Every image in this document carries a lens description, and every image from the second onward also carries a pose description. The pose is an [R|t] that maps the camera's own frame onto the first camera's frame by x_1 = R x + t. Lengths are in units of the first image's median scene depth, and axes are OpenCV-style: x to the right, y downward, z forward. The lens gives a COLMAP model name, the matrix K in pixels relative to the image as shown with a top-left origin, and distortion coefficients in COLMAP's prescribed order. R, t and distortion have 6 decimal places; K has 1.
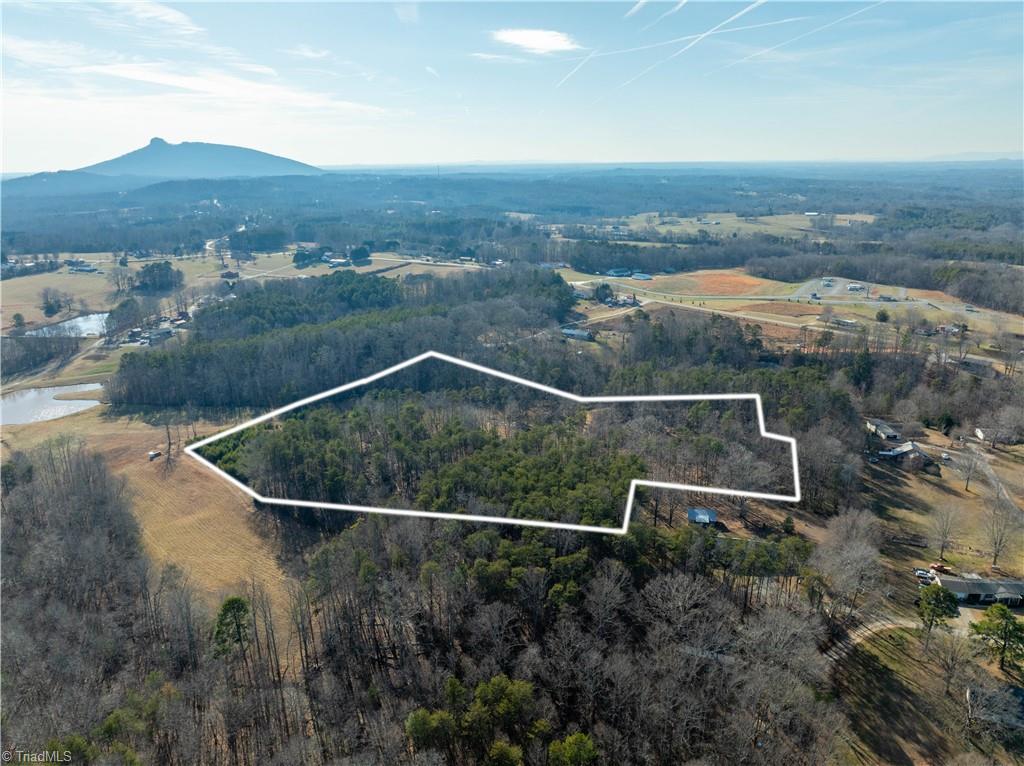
lens RADIAL K [[723.3, 0, 517.9], [0, 723.3, 383.0], [0, 0, 1]] dist [-0.040573, -0.001176]
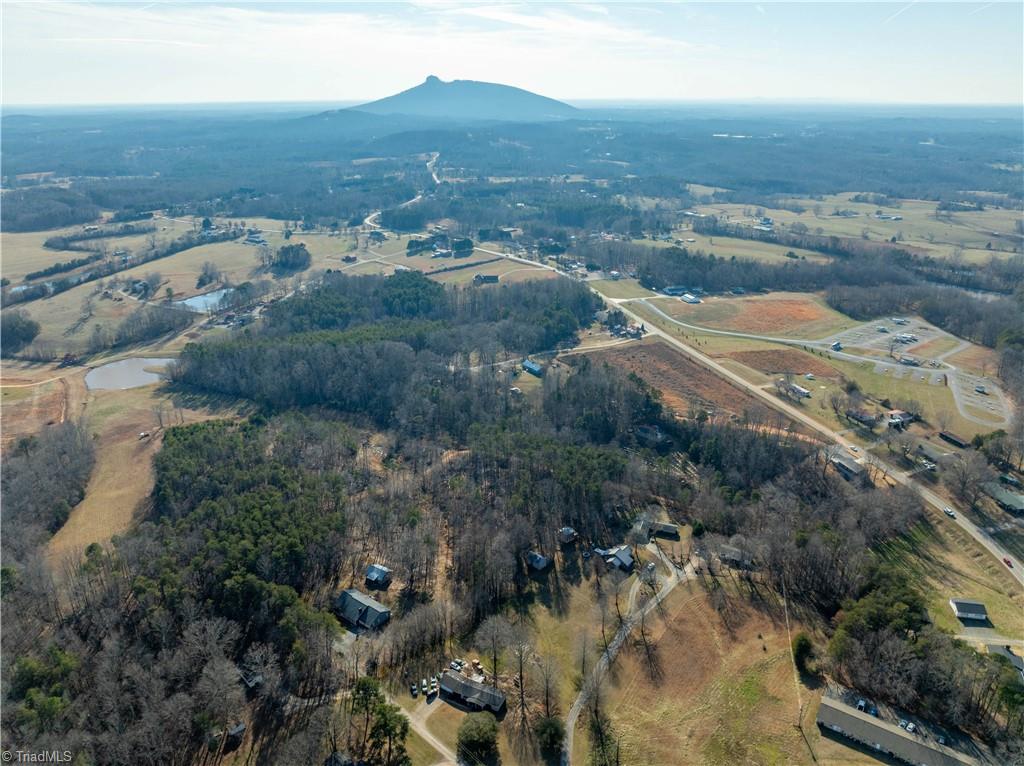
lens RADIAL K [[723.3, 0, 514.8], [0, 723.3, 386.6], [0, 0, 1]] dist [-0.040573, -0.001176]
pose [[0.934447, 0.142866, -0.326186, 0.323384], [-0.113672, 0.987742, 0.106975, -0.118286], [0.337471, -0.062884, 0.939233, -0.044533]]
